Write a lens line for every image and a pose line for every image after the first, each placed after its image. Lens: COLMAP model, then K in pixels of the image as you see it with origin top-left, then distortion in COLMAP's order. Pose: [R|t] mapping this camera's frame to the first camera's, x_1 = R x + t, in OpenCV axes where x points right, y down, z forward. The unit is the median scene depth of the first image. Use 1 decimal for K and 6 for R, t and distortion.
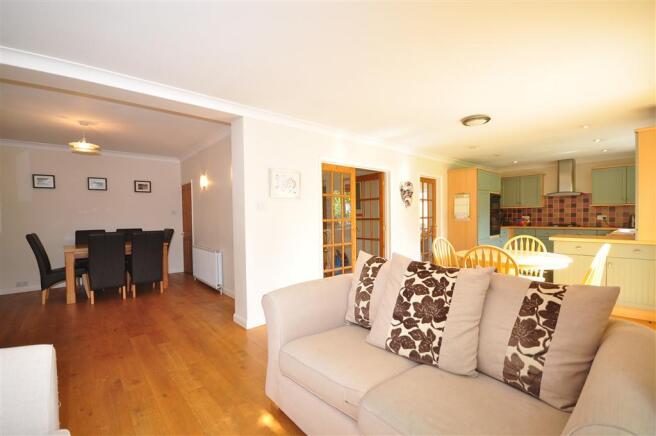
lens RADIAL K [[289.8, 0, 327.1], [0, 289.8, 220.2], [0, 0, 1]] dist [0.004033, -0.000648]
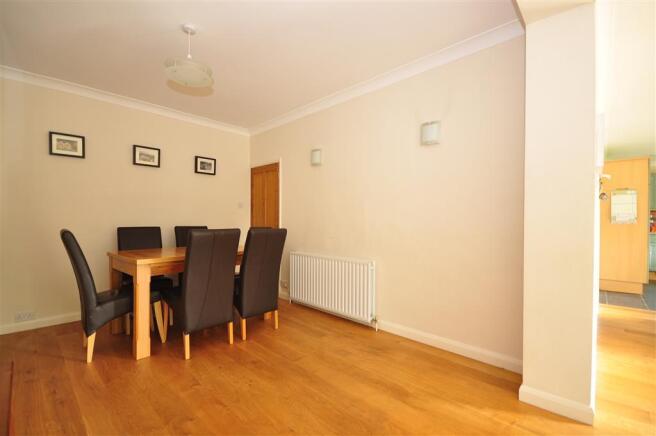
lens RADIAL K [[289.8, 0, 327.6], [0, 289.8, 219.3], [0, 0, 1]] dist [0.004033, -0.000648]
pose [[0.994346, 0.019783, 0.104330, -0.450823], [-0.017881, 0.999657, -0.019136, 0.021466], [-0.104673, 0.017162, 0.994359, 0.311113]]
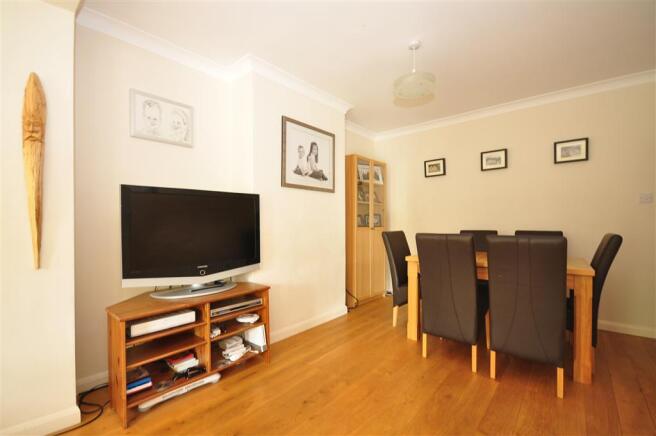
lens RADIAL K [[289.8, 0, 328.2], [0, 289.8, 221.2], [0, 0, 1]] dist [0.004033, -0.000648]
pose [[0.141057, 0.006412, -0.989981, -0.196947], [-0.014539, 0.999885, 0.004404, 0.014528], [0.989895, 0.013772, 0.141134, 0.542263]]
